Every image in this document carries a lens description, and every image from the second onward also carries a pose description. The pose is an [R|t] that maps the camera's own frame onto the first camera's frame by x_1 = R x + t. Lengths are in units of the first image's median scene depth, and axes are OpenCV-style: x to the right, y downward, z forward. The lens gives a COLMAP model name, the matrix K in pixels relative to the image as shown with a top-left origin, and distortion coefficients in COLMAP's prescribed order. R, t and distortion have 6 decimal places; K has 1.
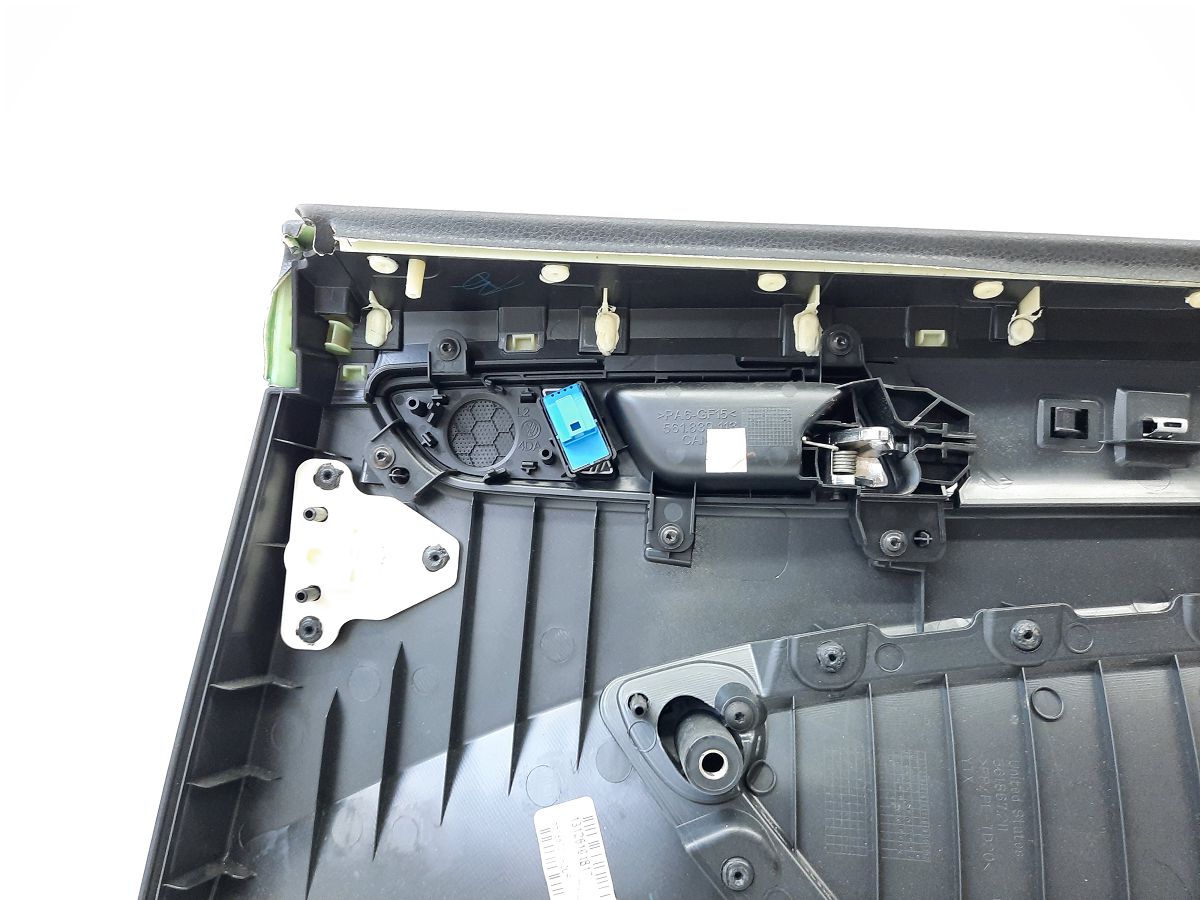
lens RADIAL K [[908.7, 0, 598.6], [0, 908.7, 451.1], [0, 0, 1]] dist [0.022366, -0.015012]
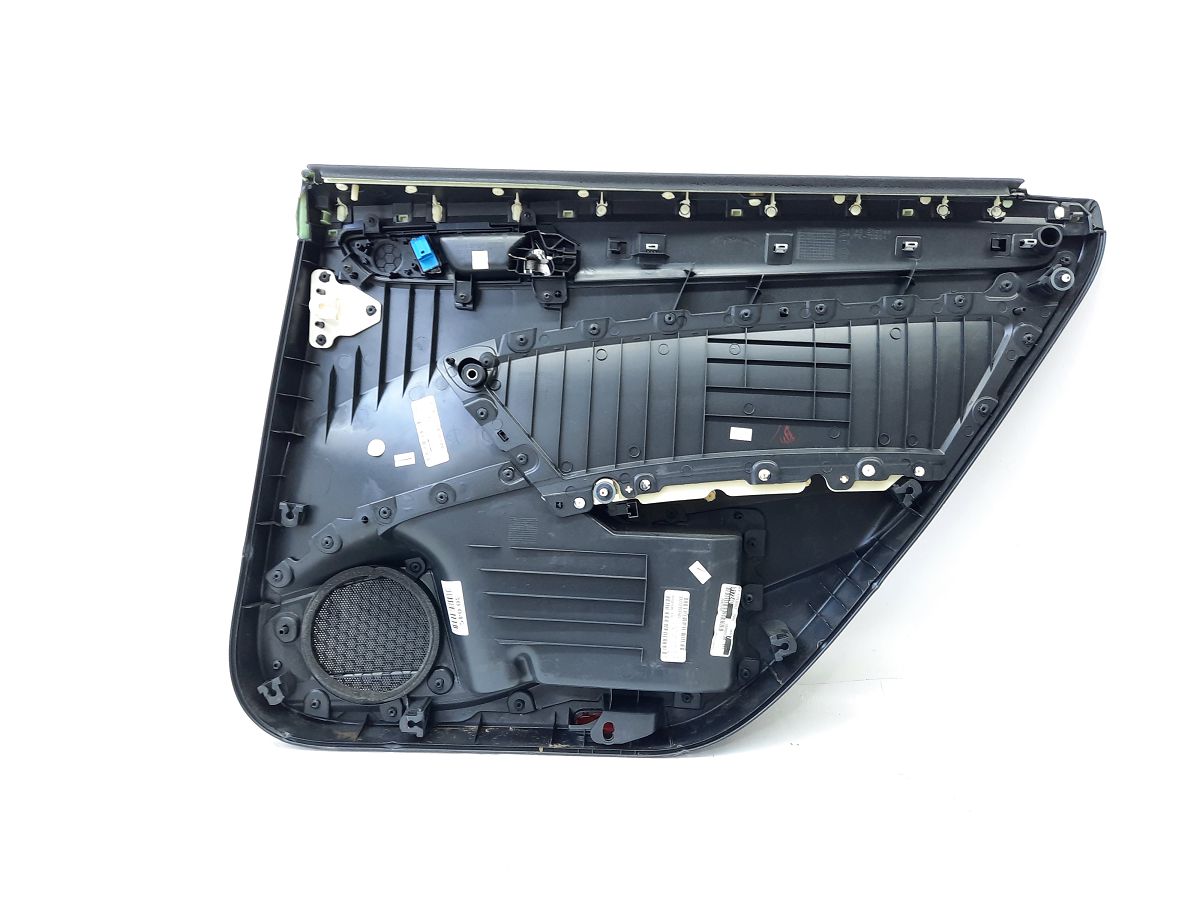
lens RADIAL K [[908.7, 0, 597.9], [0, 908.7, 449.3], [0, 0, 1]] dist [0.022366, -0.015012]
pose [[0.999816, -0.019202, 0.000359, 0.437330], [0.019015, 0.992366, 0.121850, 0.210704], [-0.002696, -0.121821, 0.992548, -1.526736]]
